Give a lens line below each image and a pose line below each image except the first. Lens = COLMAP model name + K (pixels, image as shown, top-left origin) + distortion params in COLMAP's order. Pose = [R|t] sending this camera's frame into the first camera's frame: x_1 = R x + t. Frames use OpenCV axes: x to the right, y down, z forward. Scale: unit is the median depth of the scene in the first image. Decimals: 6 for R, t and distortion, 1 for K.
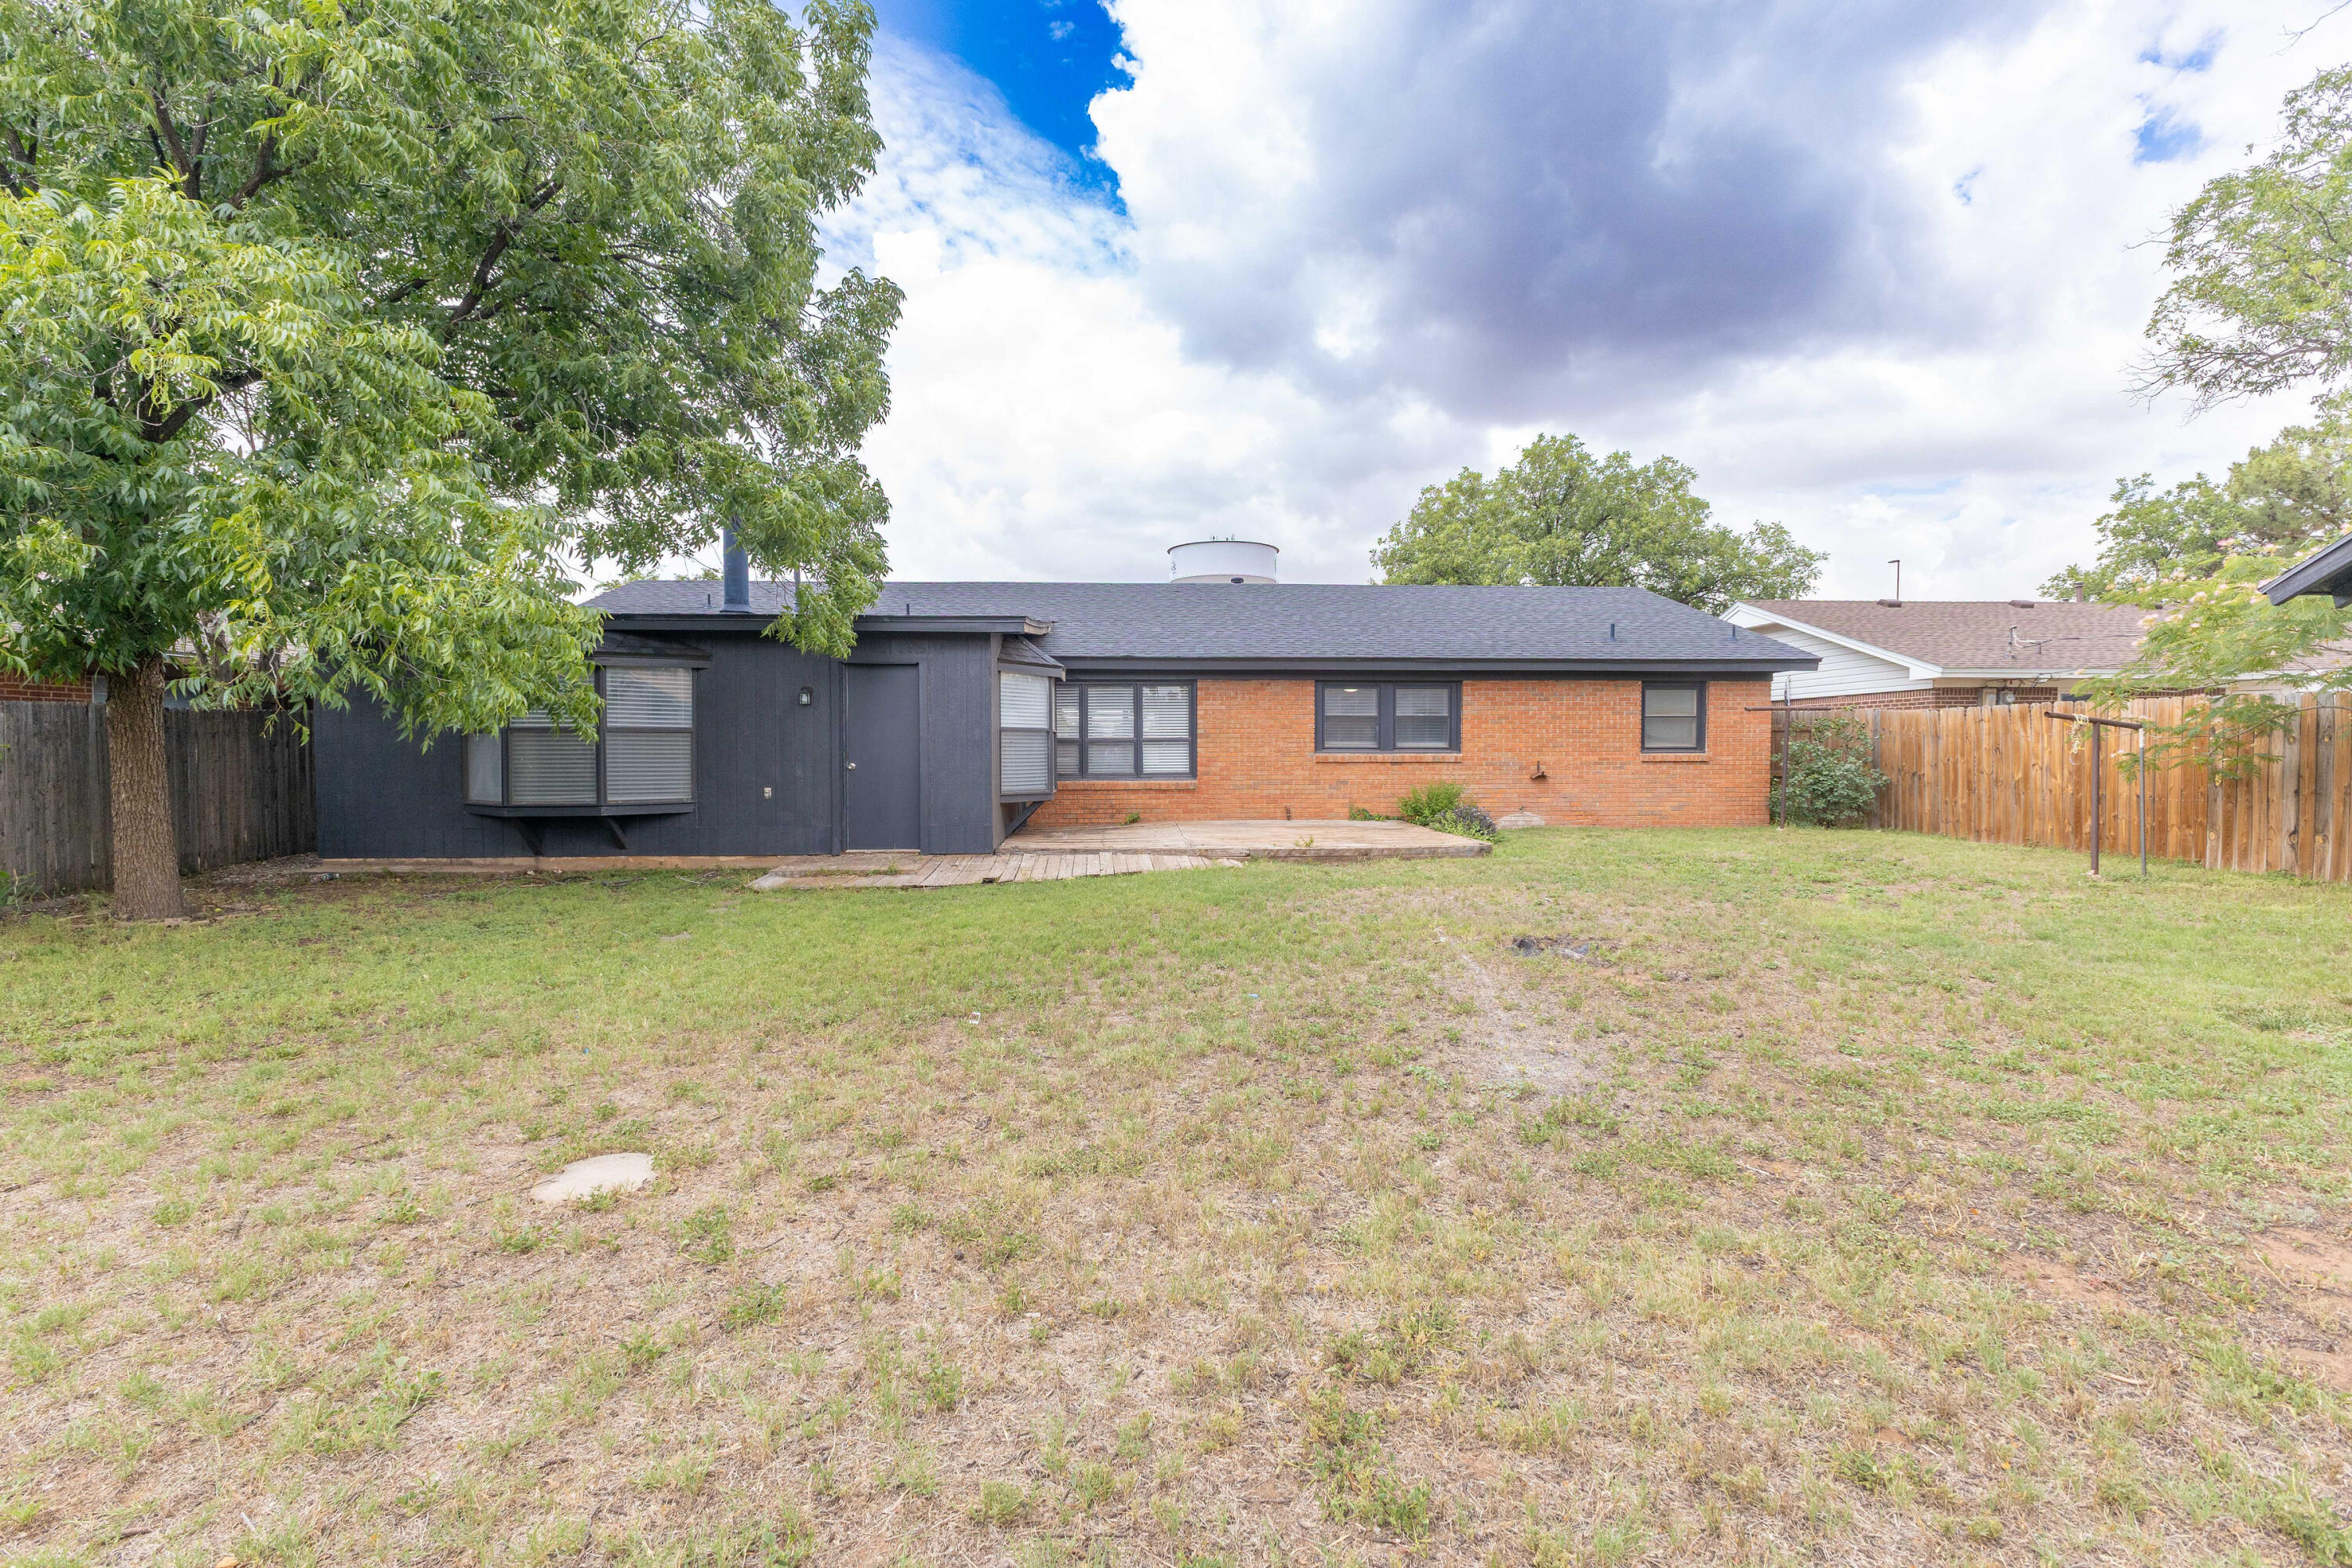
lens RADIAL K [[1086.3, 0, 1165.0], [0, 1086.3, 771.1], [0, 0, 1]] dist [0.002544, -0.000832]
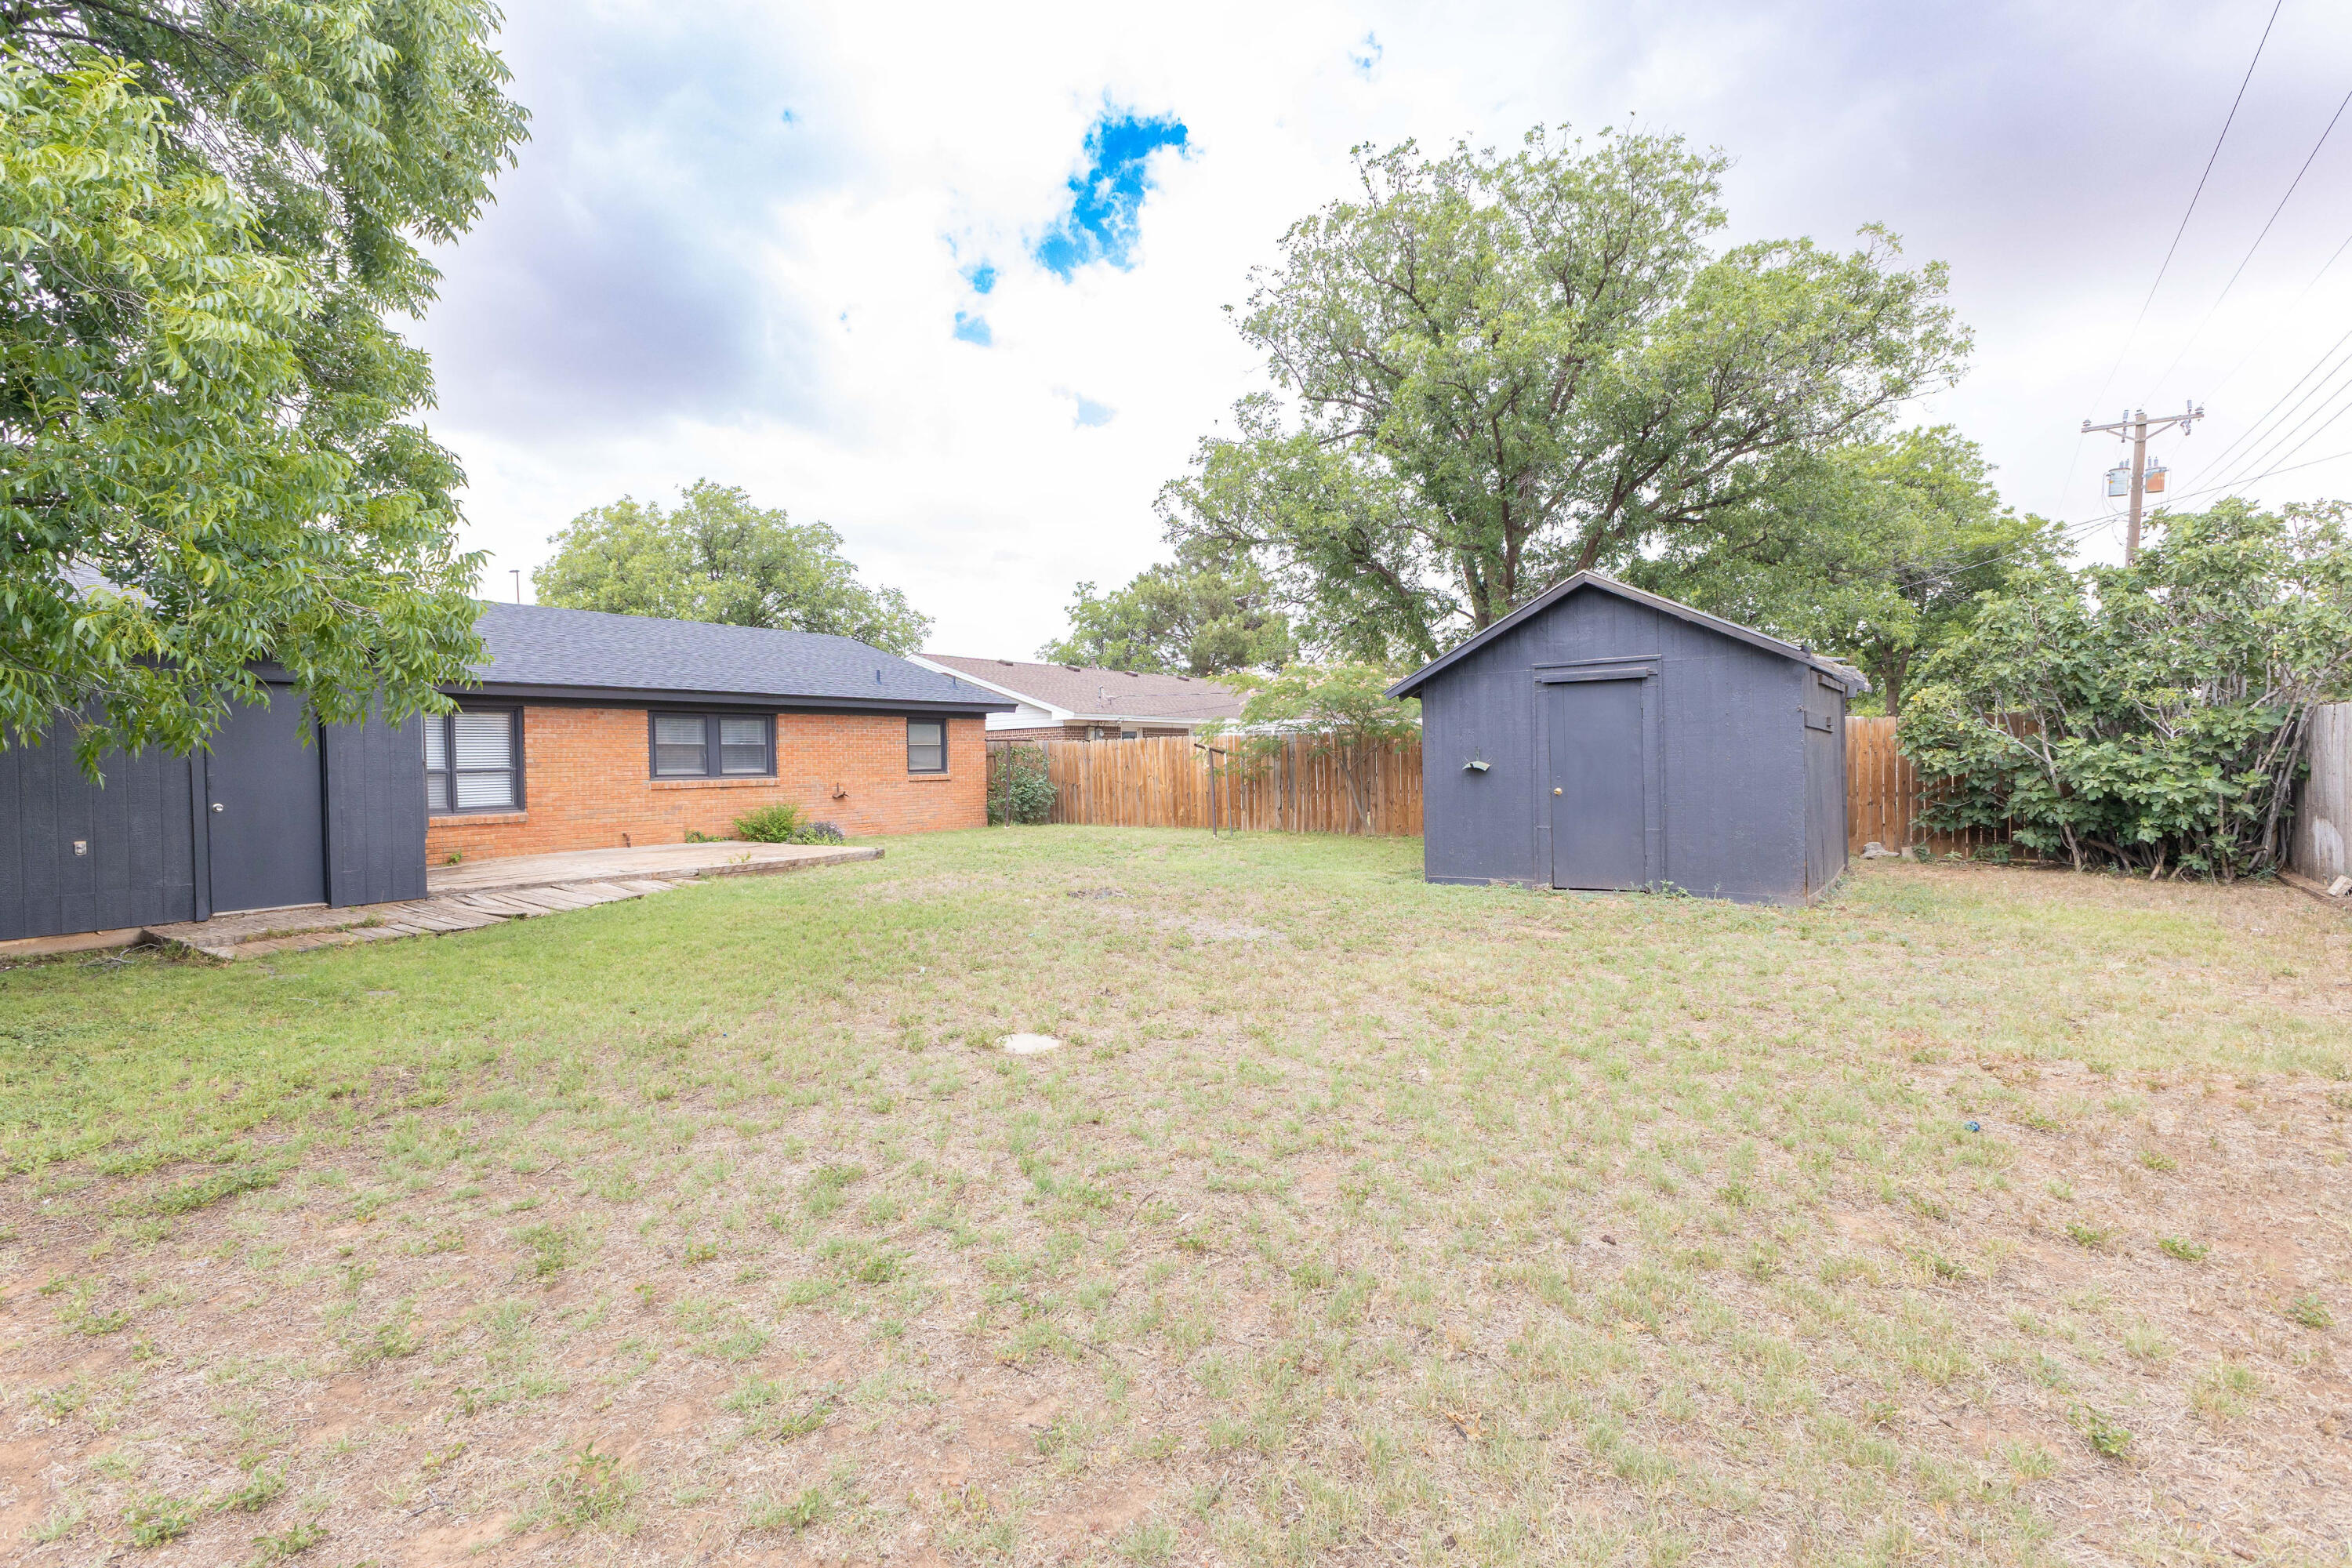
lens RADIAL K [[1086.3, 0, 1165.0], [0, 1086.3, 771.1], [0, 0, 1]] dist [0.002544, -0.000832]
pose [[0.643827, -0.017209, 0.764977, -0.335092], [0.035971, 0.999322, -0.007794, 0.000031], [-0.764325, 0.032535, 0.644010, -0.037289]]
